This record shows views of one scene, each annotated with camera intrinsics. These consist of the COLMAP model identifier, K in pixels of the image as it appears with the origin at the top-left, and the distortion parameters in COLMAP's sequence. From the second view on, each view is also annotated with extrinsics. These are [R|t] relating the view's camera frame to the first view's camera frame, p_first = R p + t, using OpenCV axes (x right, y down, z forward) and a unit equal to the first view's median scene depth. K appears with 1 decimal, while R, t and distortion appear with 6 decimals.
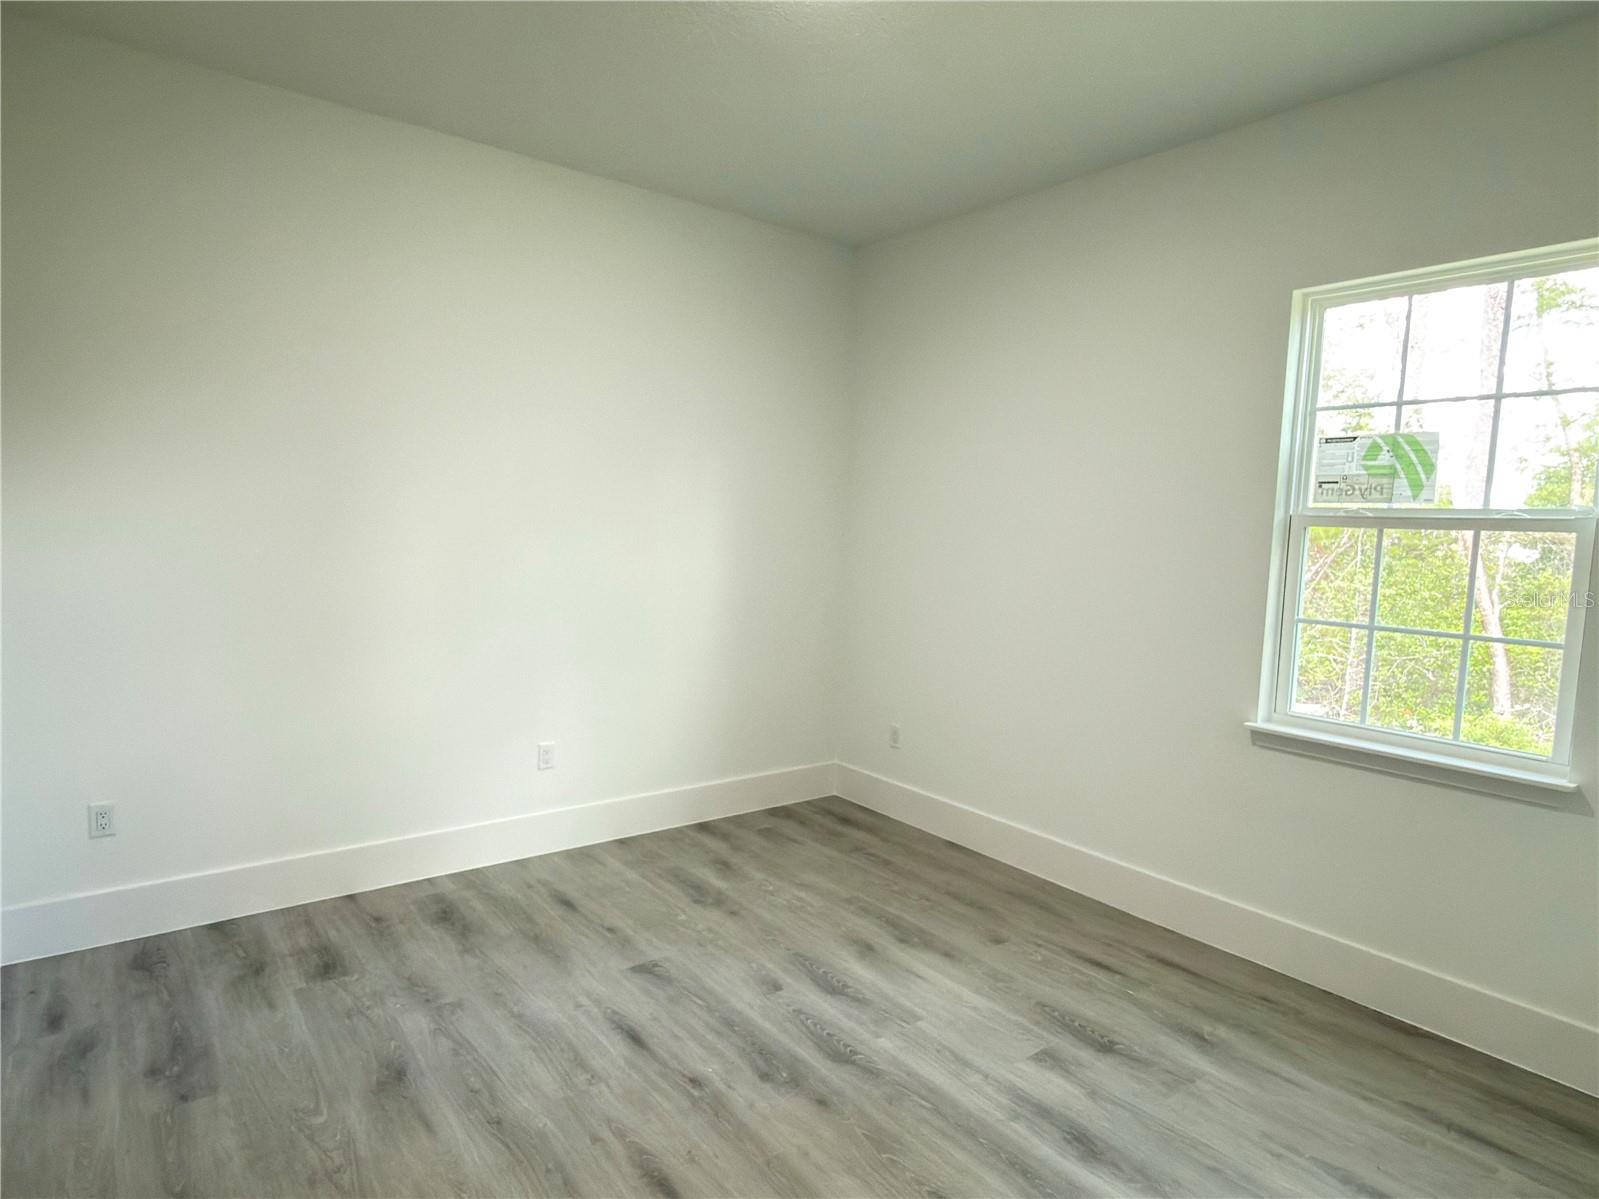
lens RADIAL K [[938.9, 0, 805.2], [0, 938.9, 603.7], [0, 0, 1]] dist [0.009560, 0.001353]
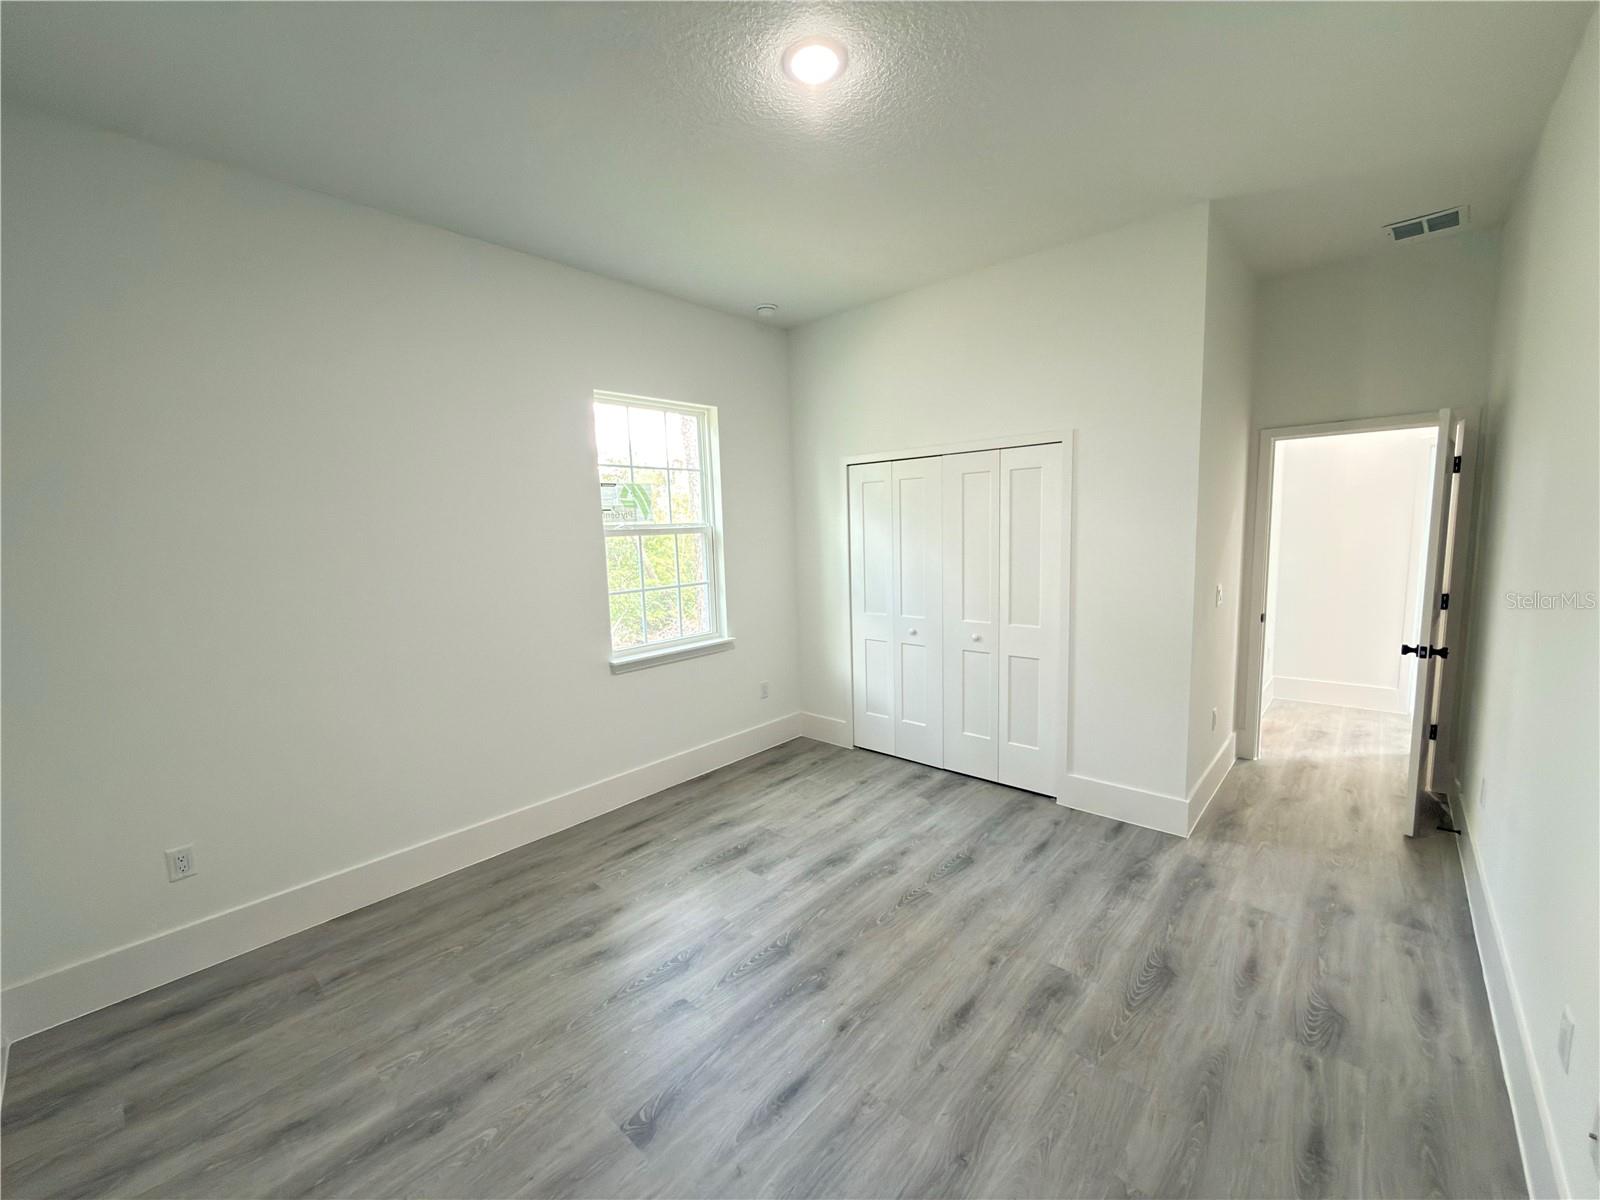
lens RADIAL K [[635.0, 0, 809.4], [0, 635.0, 600.3], [0, 0, 1]] dist [0.000712, -0.000070]
pose [[-0.180877, -0.140899, 0.973361, -0.668764], [0.112727, 0.980192, 0.162836, -0.122205], [-0.977024, 0.139177, -0.161411, 0.909159]]
